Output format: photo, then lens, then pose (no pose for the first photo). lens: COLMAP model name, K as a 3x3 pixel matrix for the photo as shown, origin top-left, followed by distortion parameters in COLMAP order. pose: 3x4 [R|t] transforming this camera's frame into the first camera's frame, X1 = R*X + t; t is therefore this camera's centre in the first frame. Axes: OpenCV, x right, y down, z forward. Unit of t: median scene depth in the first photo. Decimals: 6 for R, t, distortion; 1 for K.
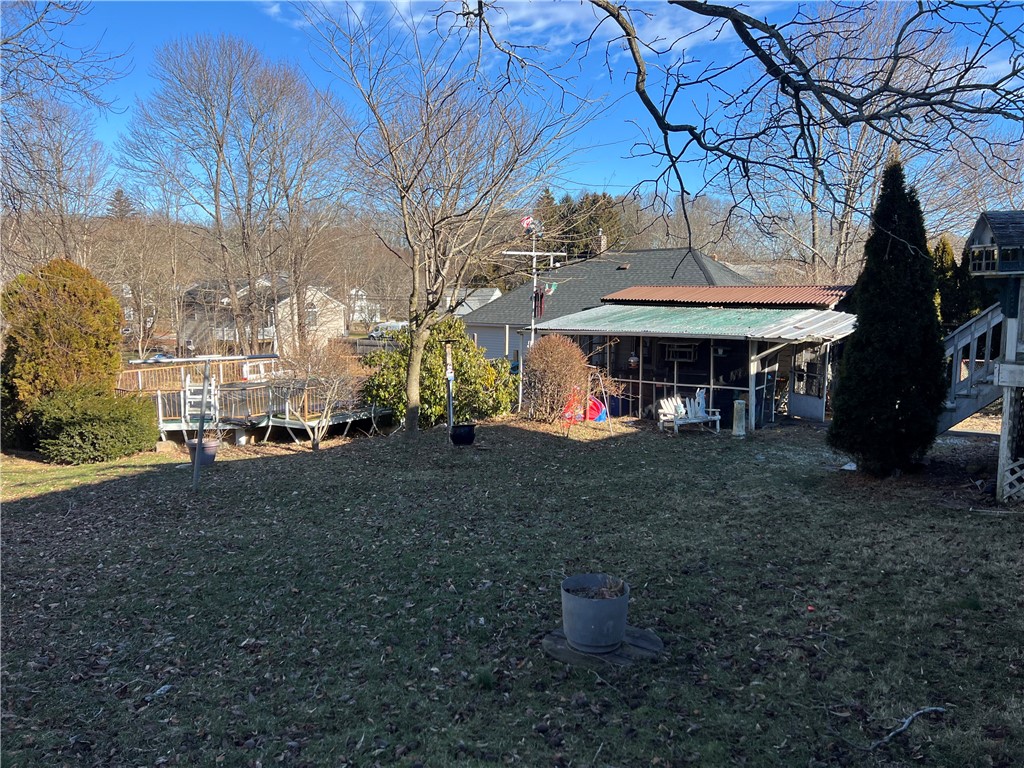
lens RADIAL K [[793.3, 0, 512.0], [0, 793.3, 384.0], [0, 0, 1]] dist [0.000878, 0.001402]
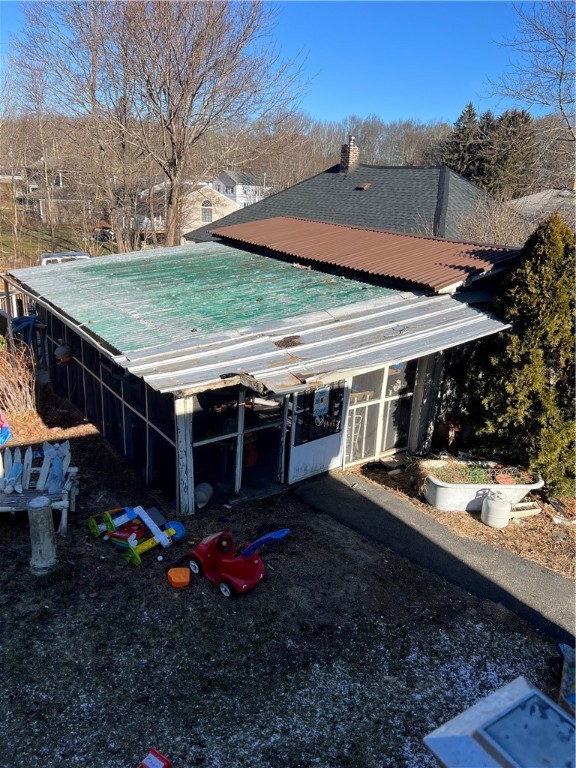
lens RADIAL K [[595.0, 0, 288.0], [0, 595.0, 384.0], [0, 0, 1]] dist [0.000878, 0.001402]
pose [[0.960875, 0.146040, -0.235355, 0.372874], [-0.096766, 0.973160, 0.208795, -0.102296], [0.259531, -0.177852, 0.949217, 0.511308]]
